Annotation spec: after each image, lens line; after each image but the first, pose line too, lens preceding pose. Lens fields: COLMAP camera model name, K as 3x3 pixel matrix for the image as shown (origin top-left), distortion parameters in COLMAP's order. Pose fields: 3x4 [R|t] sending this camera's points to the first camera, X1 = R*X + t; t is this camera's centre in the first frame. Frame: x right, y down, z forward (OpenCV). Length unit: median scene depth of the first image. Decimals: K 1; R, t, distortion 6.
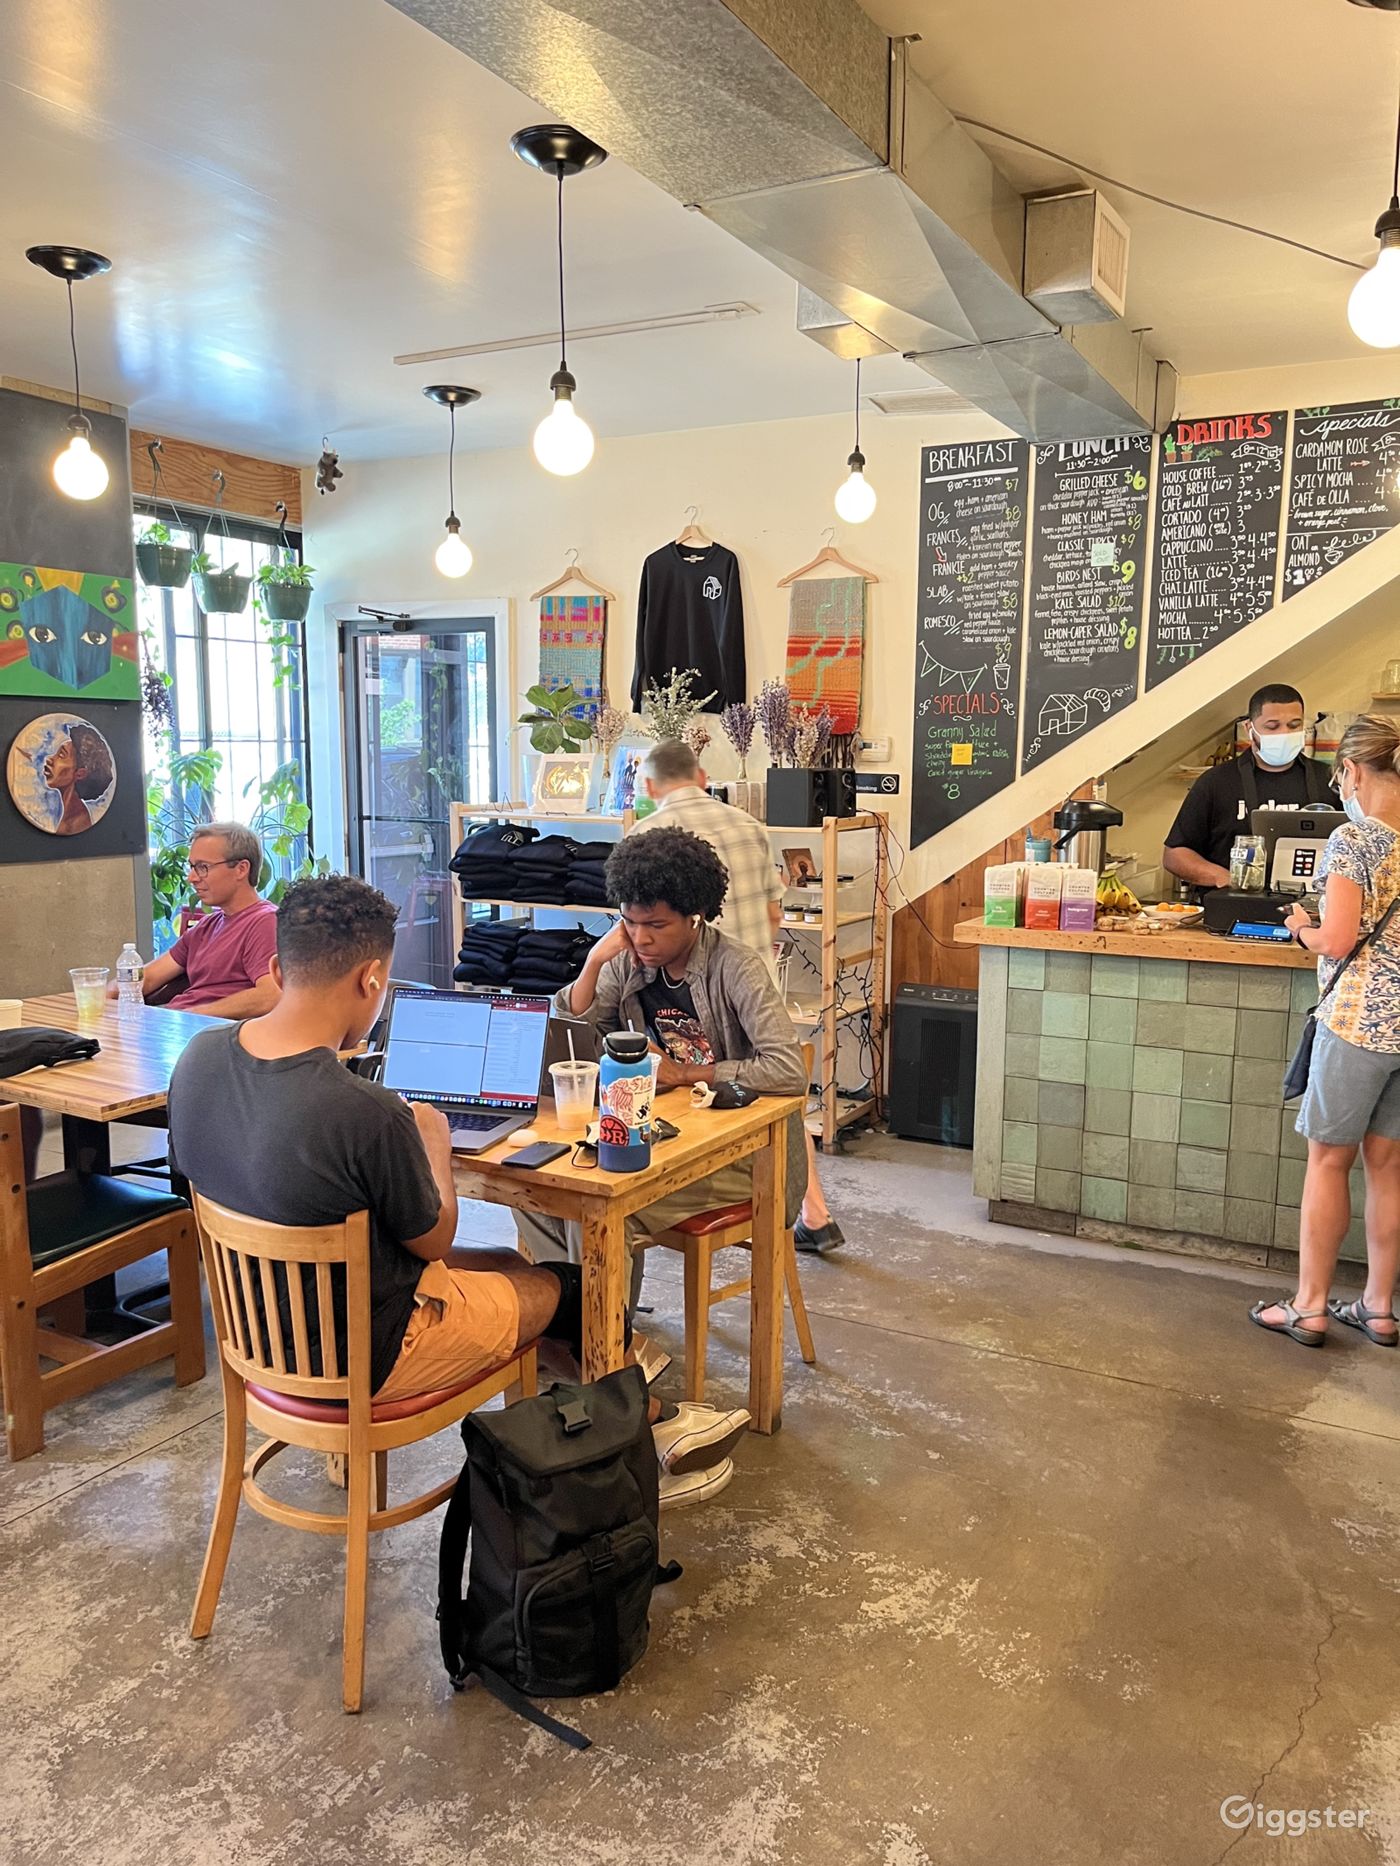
lens RADIAL K [[1437.6, 0, 700.0], [0, 1437.6, 925.6], [0, 0, 1]] dist [0.017552, -0.001291]
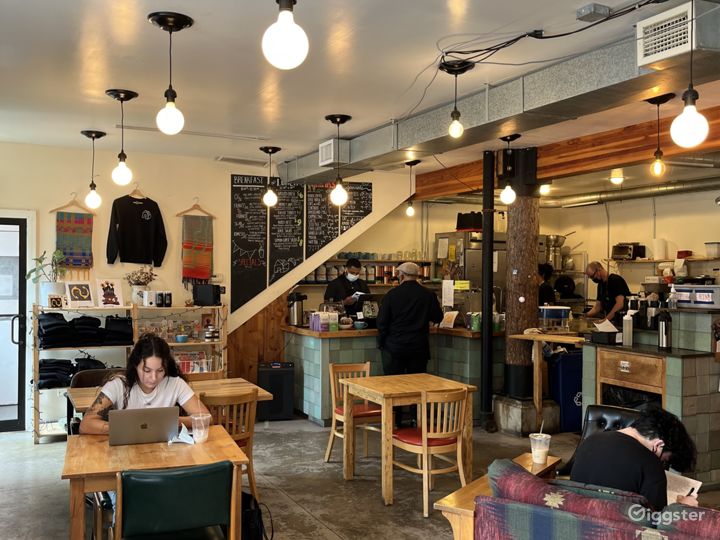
lens RADIAL K [[714.5, 0, 359.3], [0, 714.5, 272.4], [0, 0, 1]] dist [-0.011423, 0.000000]
pose [[0.578852, -0.008434, 0.815389, -0.876512], [0.100009, 0.993132, -0.060724, -0.022956], [-0.809277, 0.116697, 0.575720, -0.013221]]
